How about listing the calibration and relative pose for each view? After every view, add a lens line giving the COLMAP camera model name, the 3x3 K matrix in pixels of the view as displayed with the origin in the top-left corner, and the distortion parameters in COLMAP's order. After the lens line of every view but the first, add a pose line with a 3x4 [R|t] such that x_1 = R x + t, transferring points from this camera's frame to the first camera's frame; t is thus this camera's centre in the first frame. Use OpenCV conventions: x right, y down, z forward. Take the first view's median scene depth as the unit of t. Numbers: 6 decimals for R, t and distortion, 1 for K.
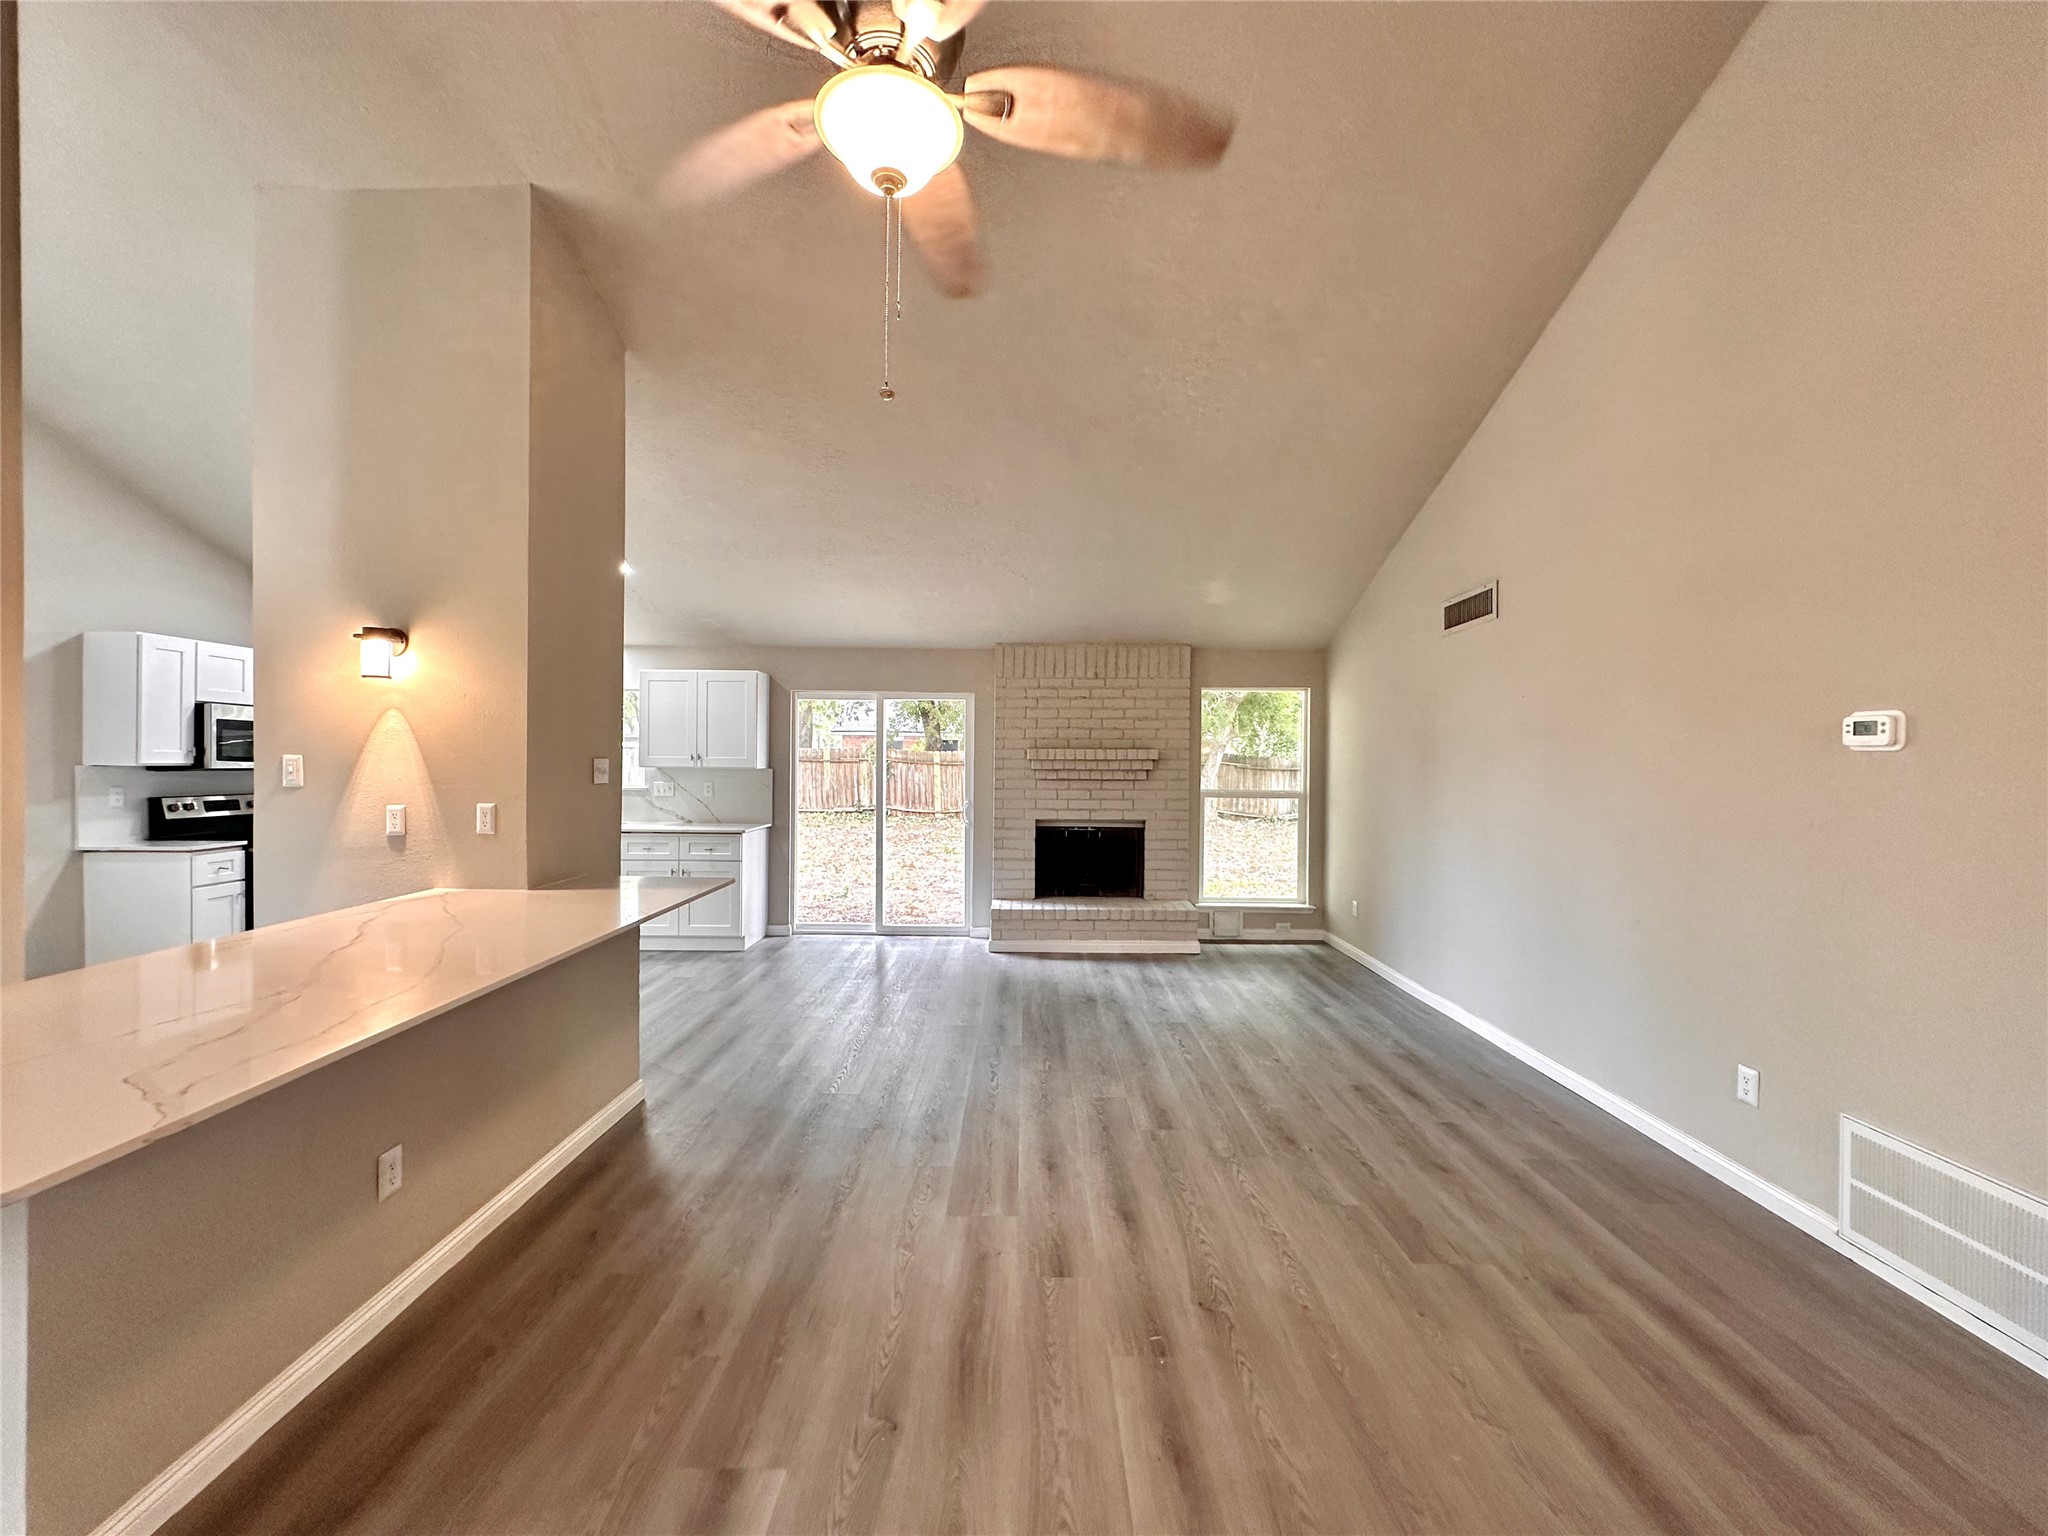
lens RADIAL K [[815.3, 0, 1019.1], [0, 815.3, 767.0], [0, 0, 1]] dist [-0.000941, -0.000122]
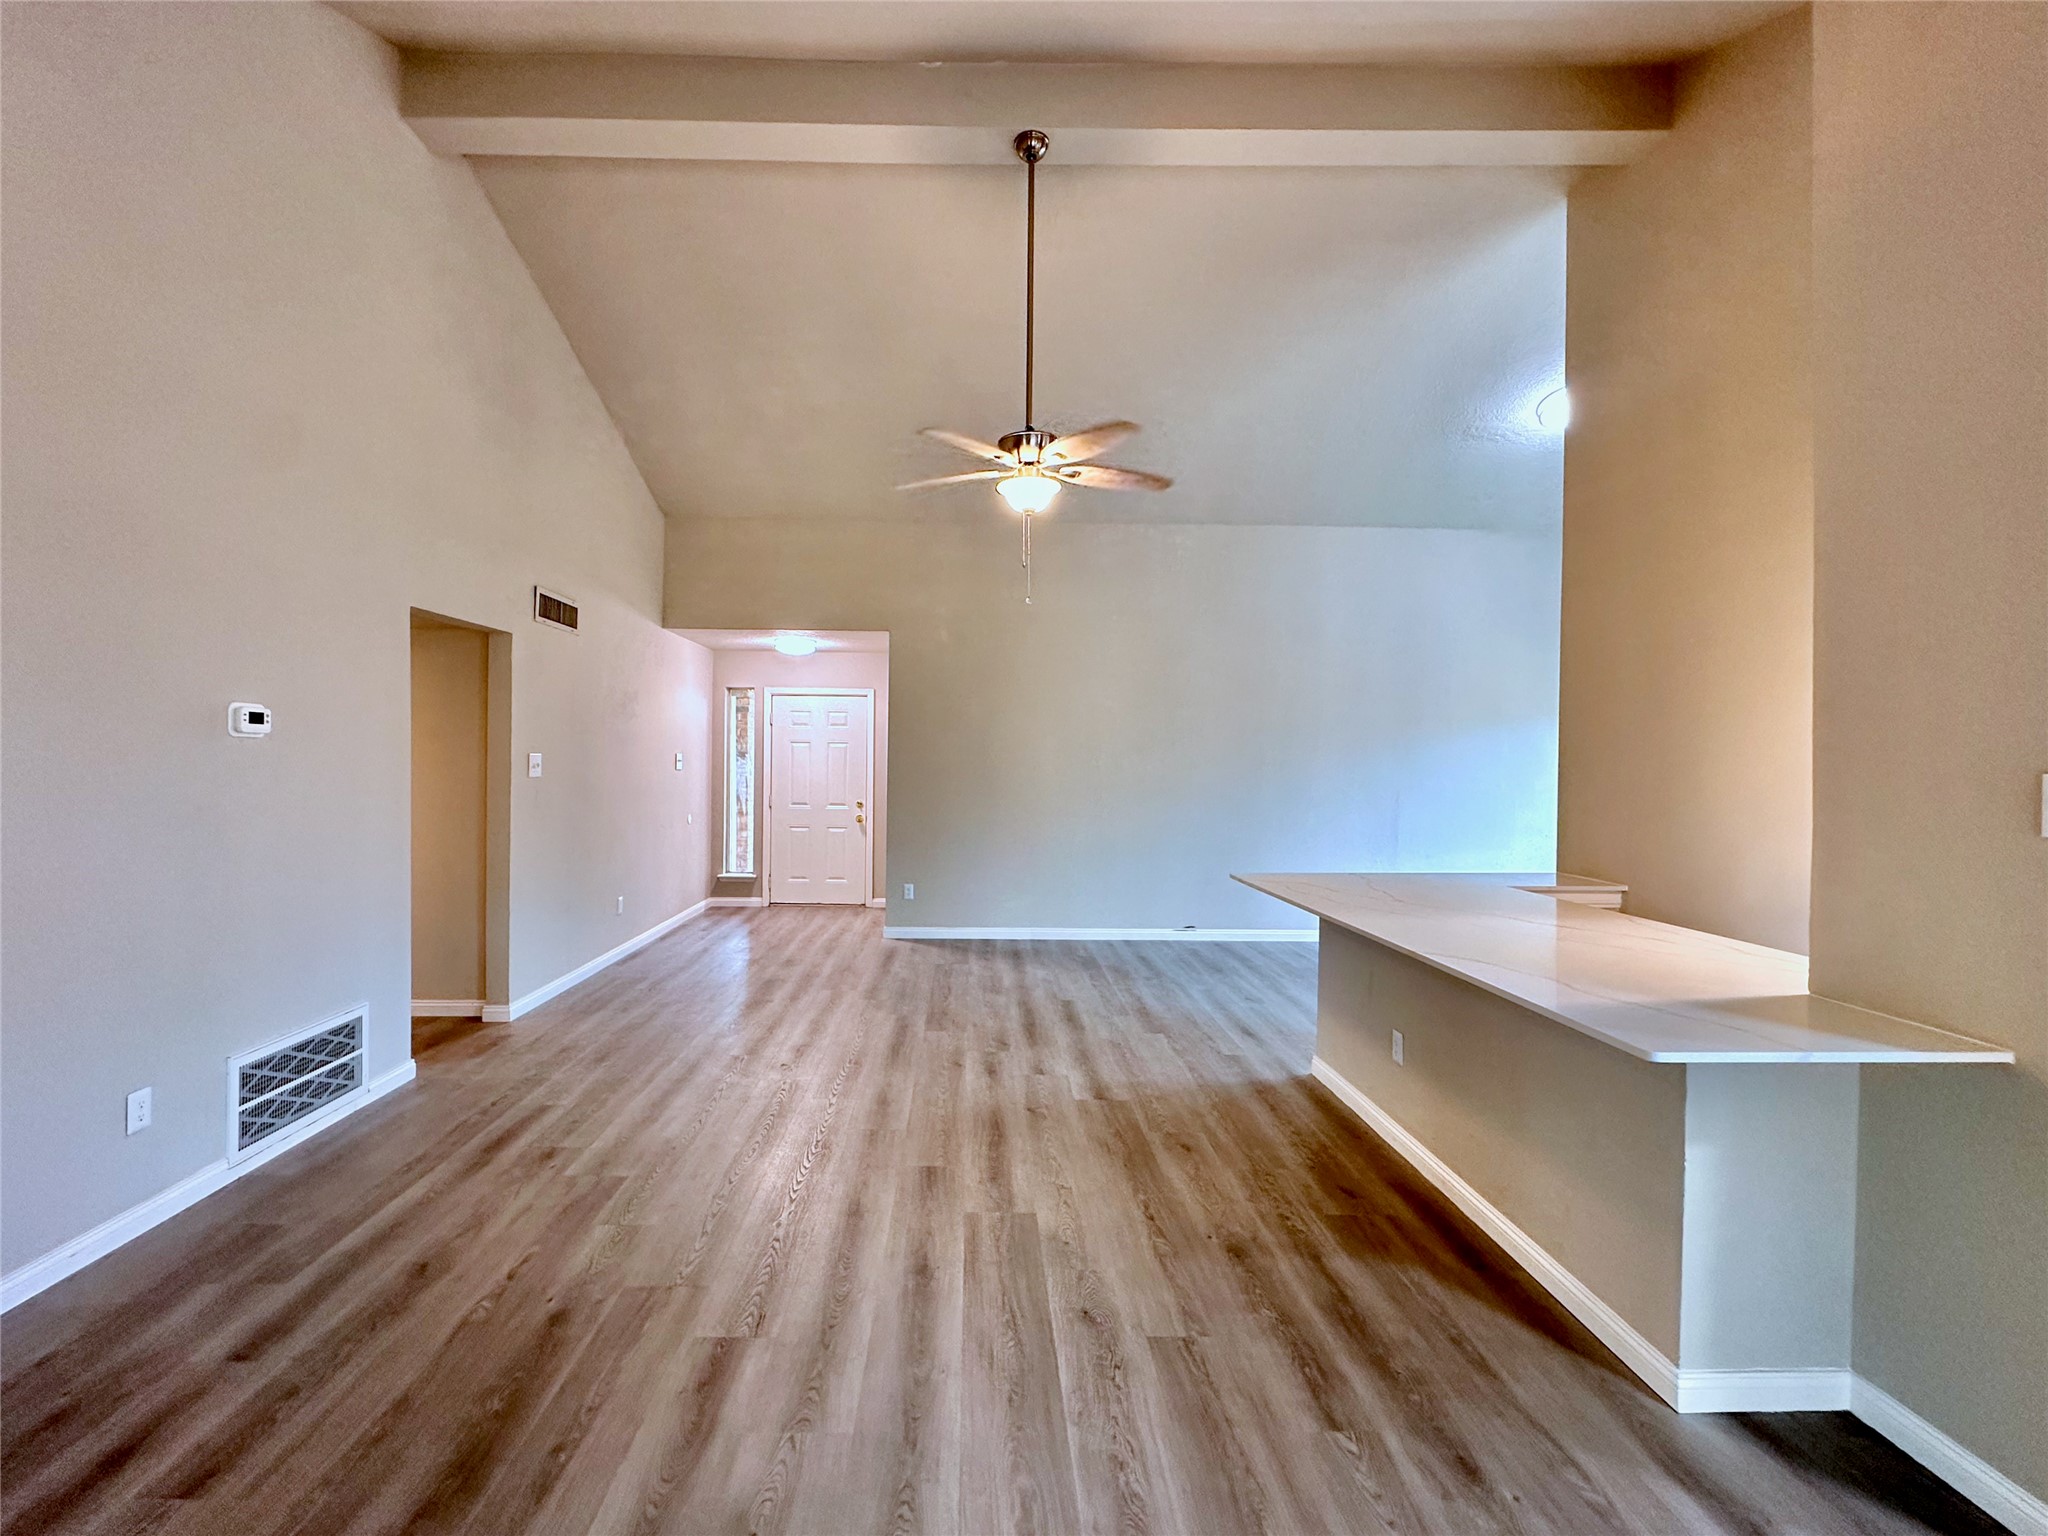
lens RADIAL K [[884.0, 0, 972.3], [0, 884.0, 772.3], [0, 0, 1]] dist [-0.025980, 0.000042]
pose [[-0.999821, -0.016421, -0.009347, 0.003172], [-0.016668, 0.999496, 0.027025, -0.007210], [0.008899, 0.027176, -0.999591, 0.838290]]
